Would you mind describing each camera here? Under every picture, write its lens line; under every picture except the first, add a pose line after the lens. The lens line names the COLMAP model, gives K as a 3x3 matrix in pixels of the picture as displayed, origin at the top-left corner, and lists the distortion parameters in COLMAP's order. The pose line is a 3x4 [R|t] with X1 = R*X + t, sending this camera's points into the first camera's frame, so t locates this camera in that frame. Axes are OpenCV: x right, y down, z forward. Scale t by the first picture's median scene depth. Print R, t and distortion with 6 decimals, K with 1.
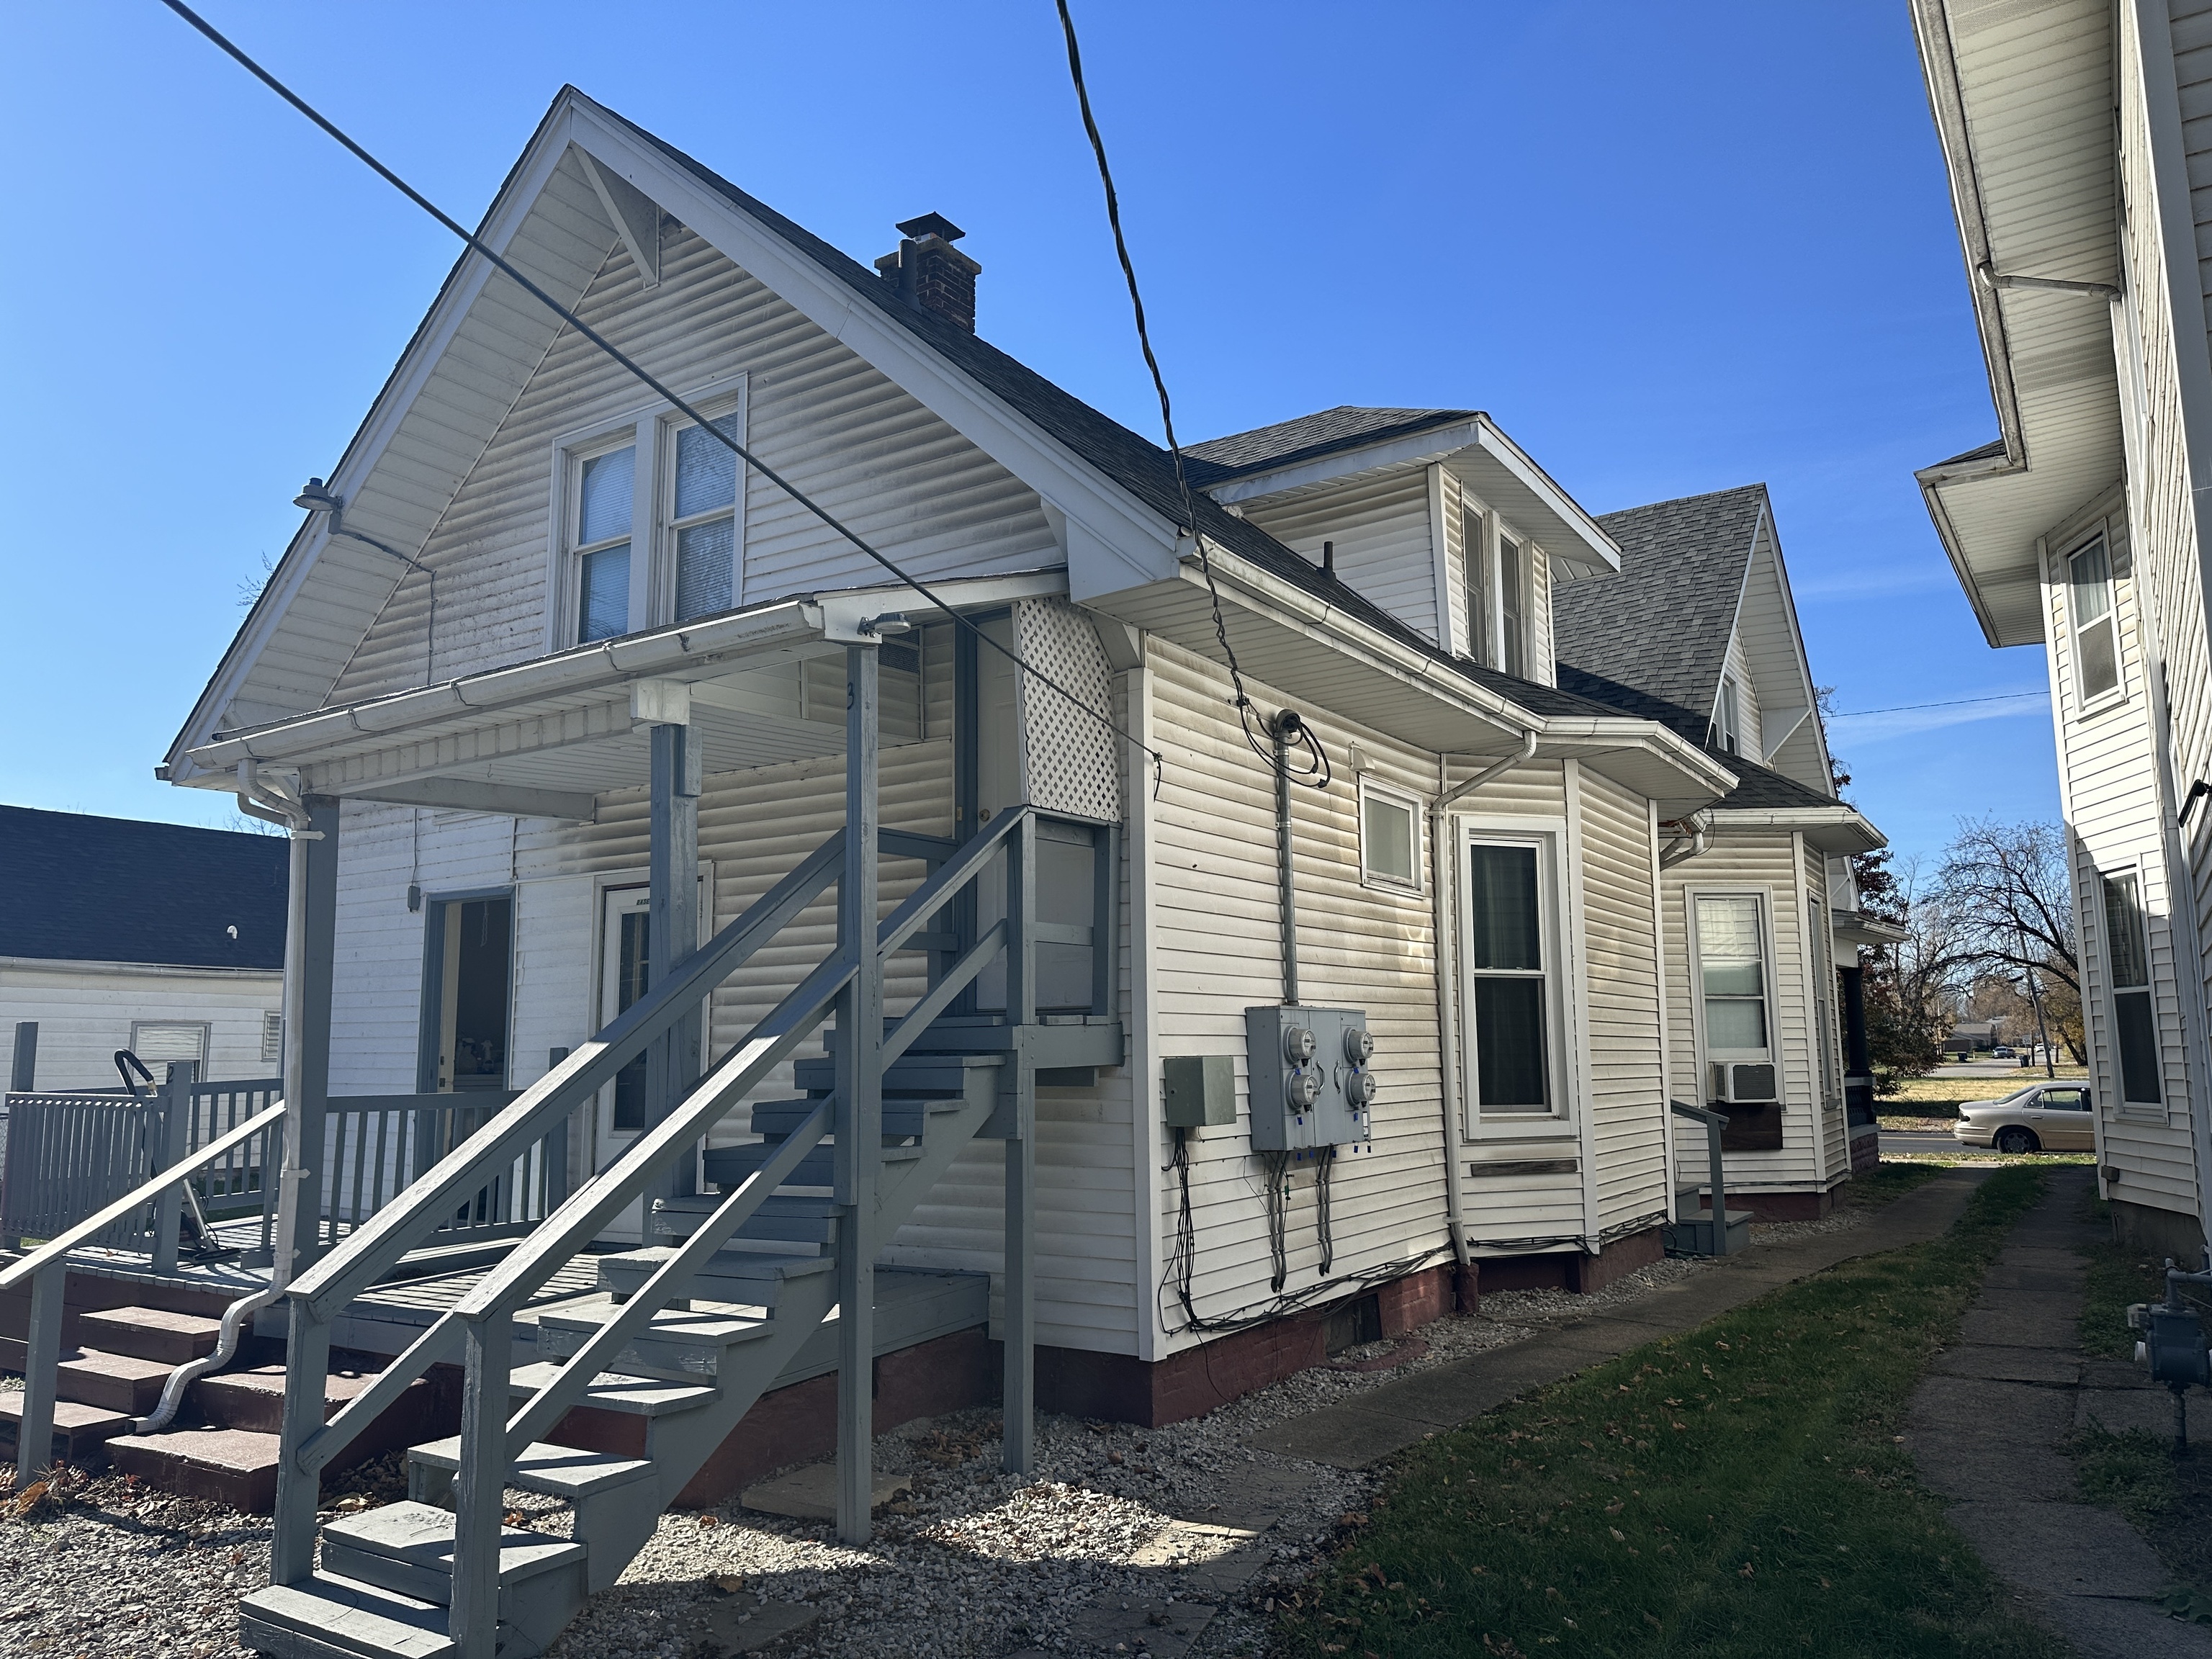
lens RADIAL K [[1554.7, 0, 1109.7], [0, 1554.7, 823.6], [0, 0, 1]] dist [0.035538, -0.025399]
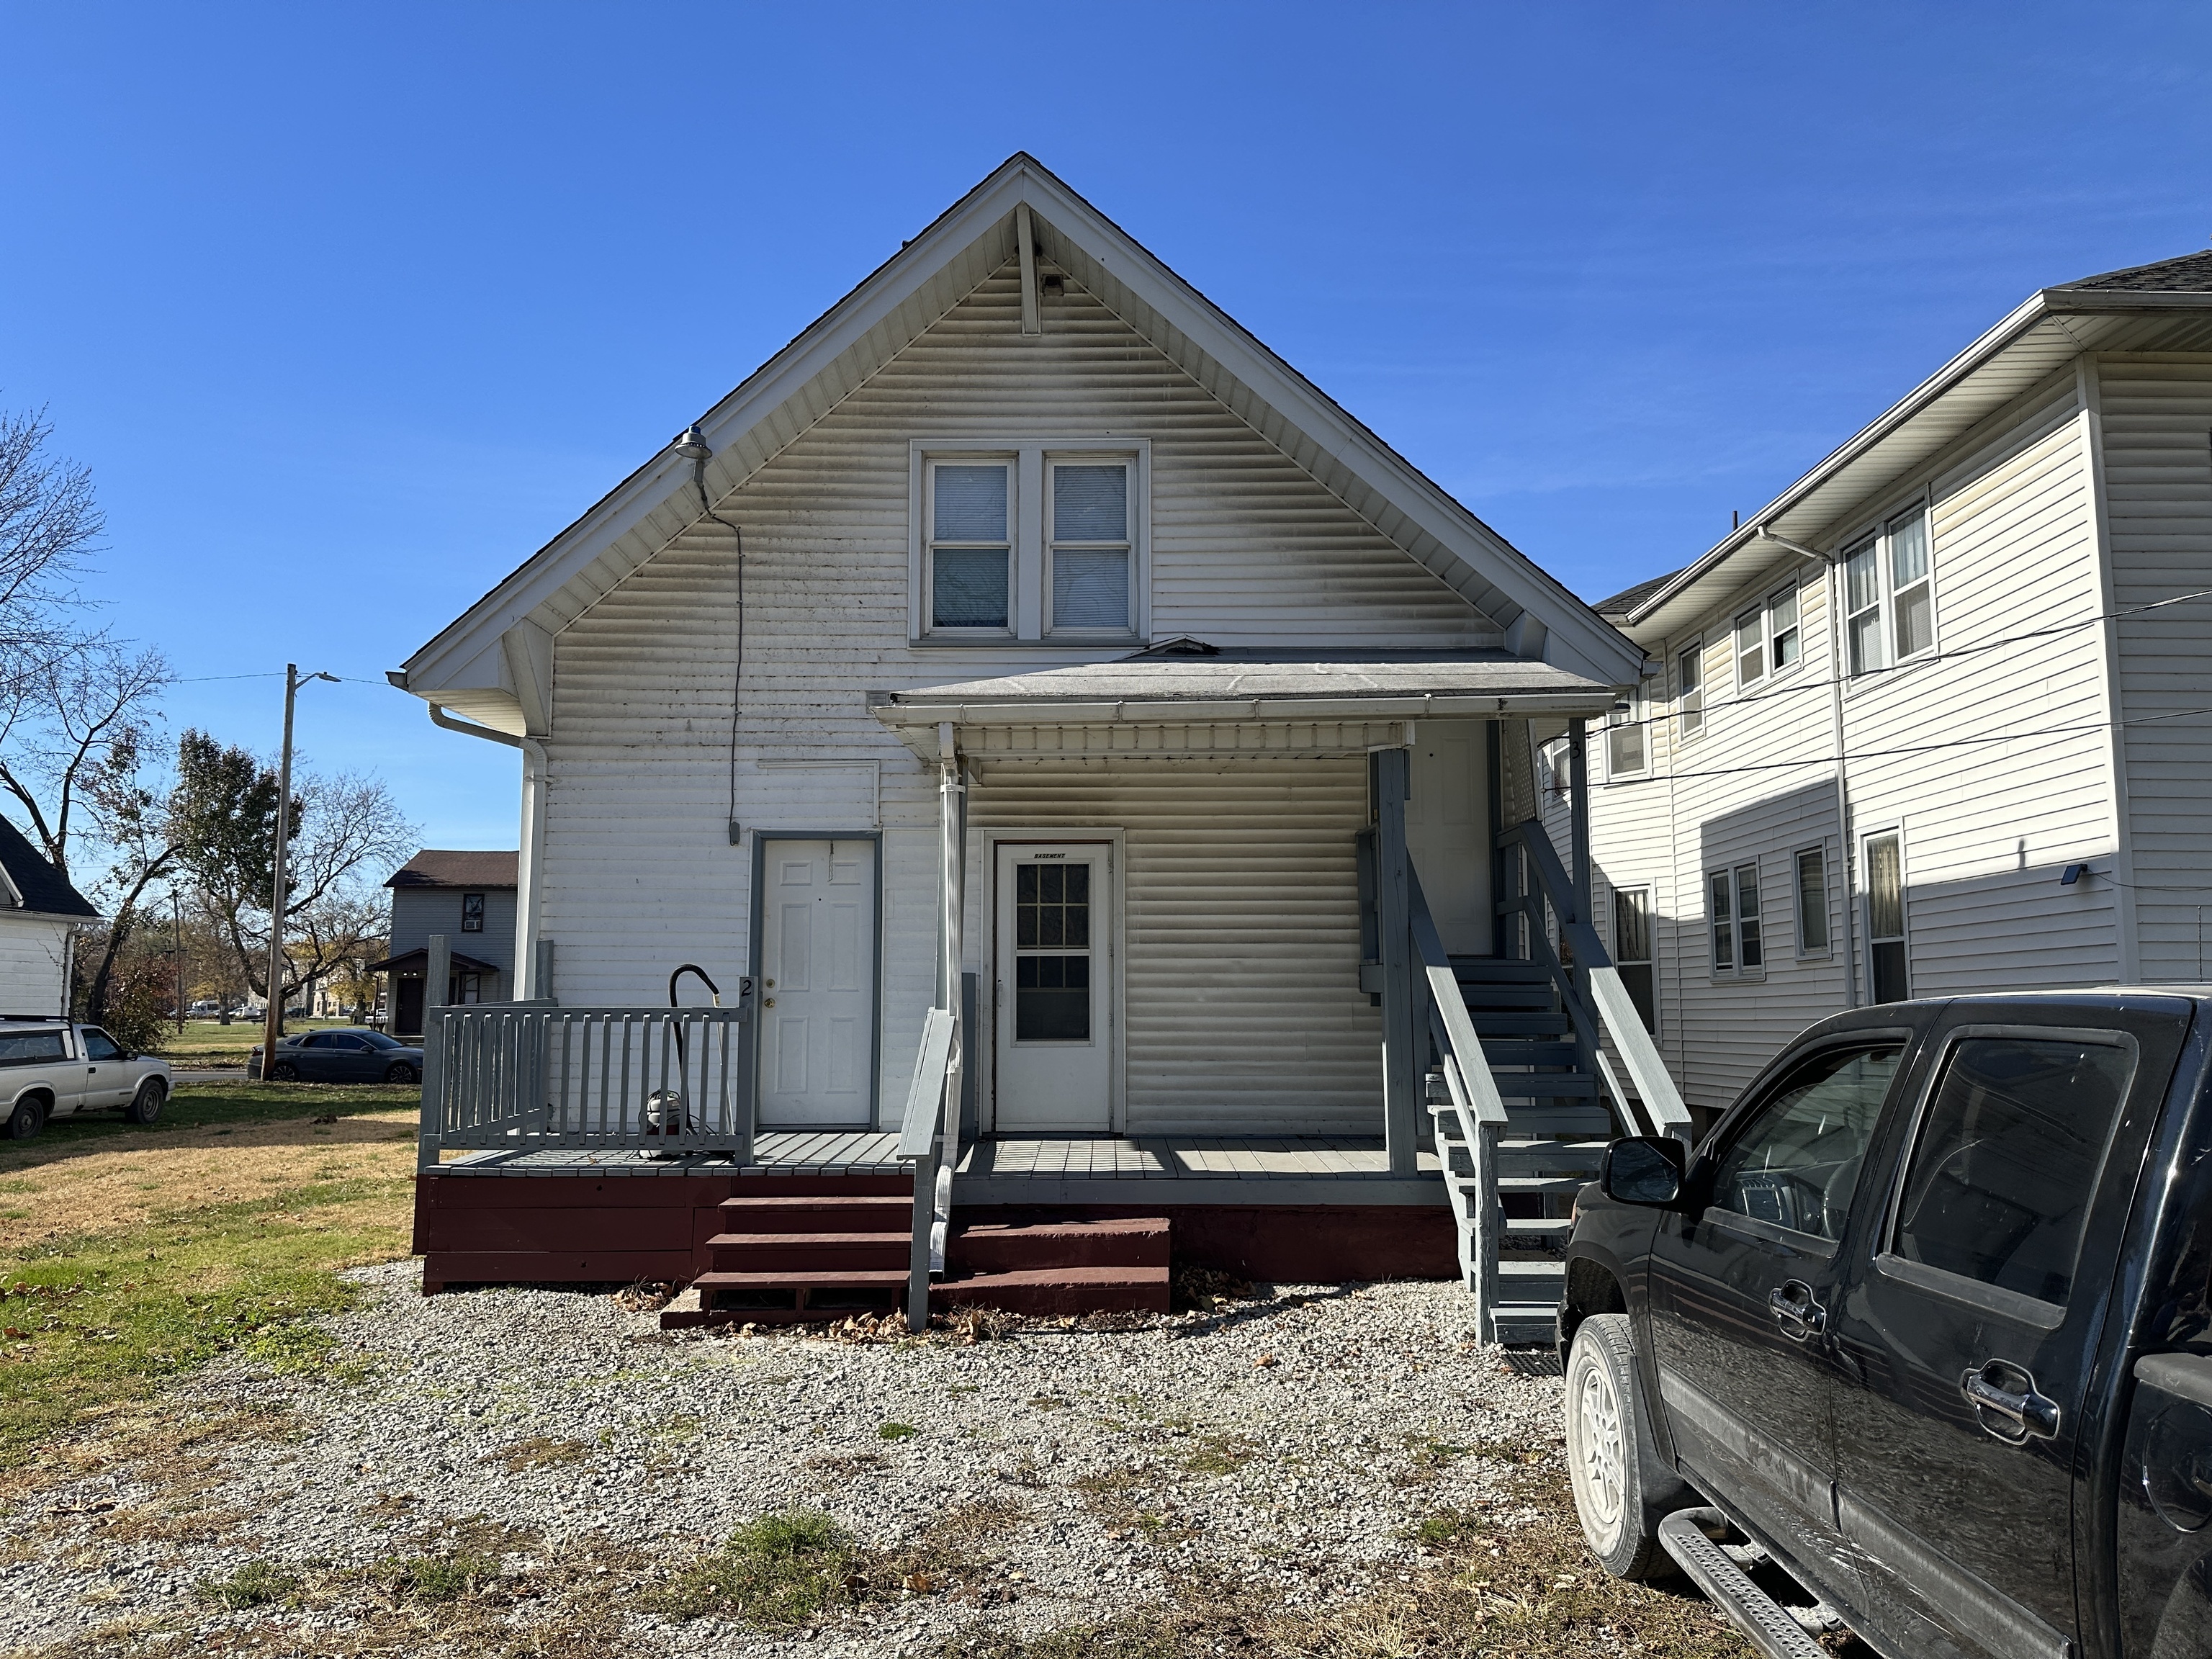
lens RADIAL K [[1554.7, 0, 1101.0], [0, 1554.7, 839.9], [0, 0, 1]] dist [0.035538, -0.025399]
pose [[0.845422, 0.071273, 0.529322, -0.812979], [-0.091162, 0.995769, 0.011521, 0.017345], [-0.526262, -0.057994, 0.848343, -0.047771]]
